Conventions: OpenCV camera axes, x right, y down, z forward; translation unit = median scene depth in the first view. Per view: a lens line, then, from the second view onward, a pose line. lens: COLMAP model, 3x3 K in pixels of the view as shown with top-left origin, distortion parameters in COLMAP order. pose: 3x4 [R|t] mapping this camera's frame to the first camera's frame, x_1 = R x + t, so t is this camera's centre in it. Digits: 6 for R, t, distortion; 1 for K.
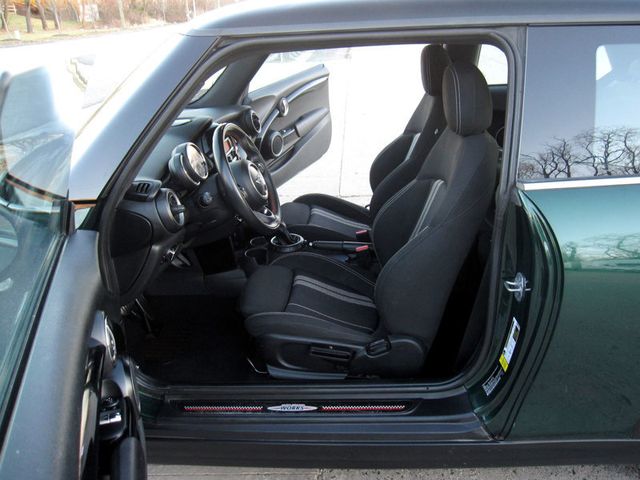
lens RADIAL K [[532.0, 0, 332.8], [0, 532.0, 237.3], [0, 0, 1]] dist [-0.058311, 0.022211]
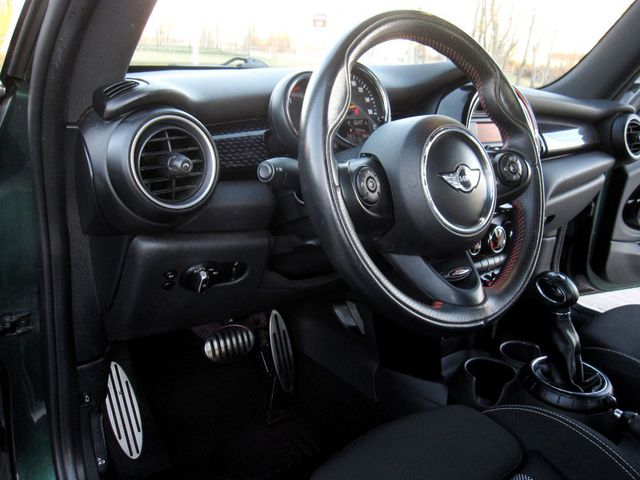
lens RADIAL K [[532.0, 0, 332.8], [0, 532.0, 237.3], [0, 0, 1]] dist [-0.058311, 0.022211]
pose [[0.659660, 0.292724, -0.692215, 0.060370], [-0.371283, 0.927721, 0.038494, -0.056562], [0.653450, 0.231615, 0.720664, 0.741727]]
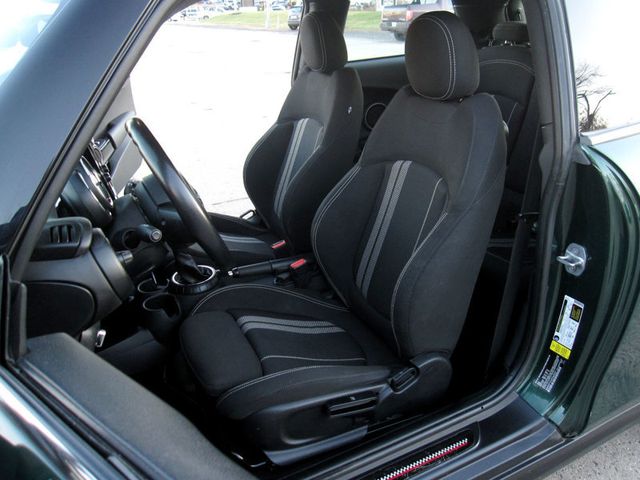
lens RADIAL K [[532.0, 0, 332.8], [0, 532.0, 237.3], [0, 0, 1]] dist [-0.058311, 0.022211]
pose [[0.872793, -0.197681, 0.446267, -0.316235], [0.203580, 0.978423, 0.035255, -0.045125], [-0.443607, 0.060081, 0.894205, 0.340397]]
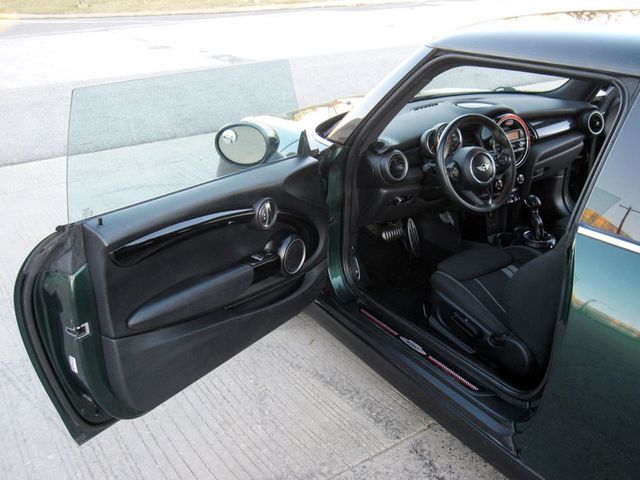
lens RADIAL K [[626.9, 0, 366.0], [0, 626.9, 238.9], [0, 0, 1]] dist [-0.009616, -0.020921]
pose [[0.619412, 0.348337, -0.703555, 0.765454], [-0.329961, 0.928688, 0.169304, -0.115887], [0.712358, 0.127277, 0.690178, -0.119681]]
